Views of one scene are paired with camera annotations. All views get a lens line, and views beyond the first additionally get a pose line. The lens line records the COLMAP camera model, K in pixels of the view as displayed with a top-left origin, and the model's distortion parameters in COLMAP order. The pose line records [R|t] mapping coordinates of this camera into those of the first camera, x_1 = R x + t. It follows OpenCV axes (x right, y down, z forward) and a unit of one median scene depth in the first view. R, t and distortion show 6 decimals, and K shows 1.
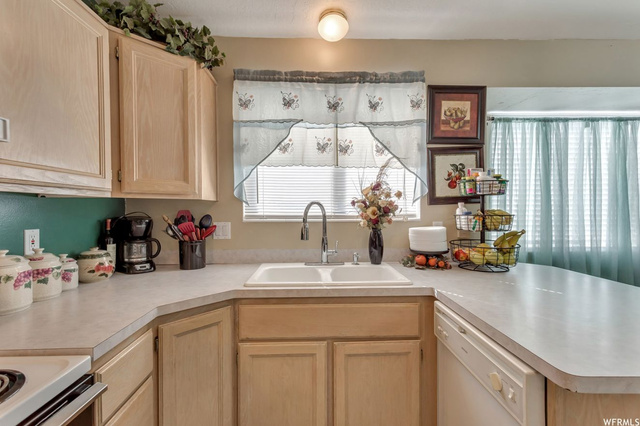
lens RADIAL K [[305.9, 0, 319.8], [0, 305.9, 211.9], [0, 0, 1]] dist [0.007924, -0.000582]
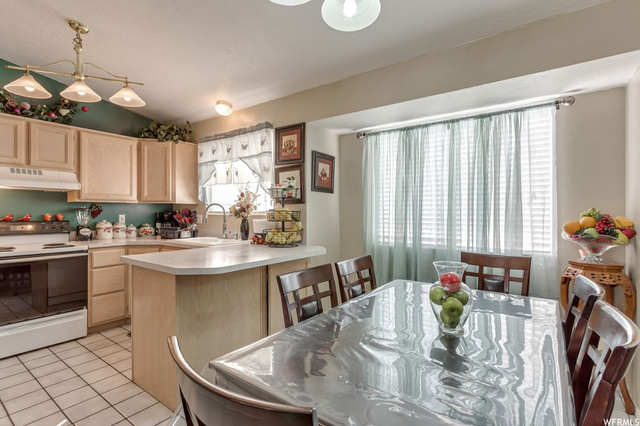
lens RADIAL K [[305.9, 0, 315.9], [0, 305.9, 213.1], [0, 0, 1]] dist [0.007924, -0.000582]
pose [[0.793283, 0.007220, -0.608810, 1.528028], [-0.013377, 0.999895, -0.005573, 0.024510], [0.608706, 0.012565, 0.793296, -0.105871]]
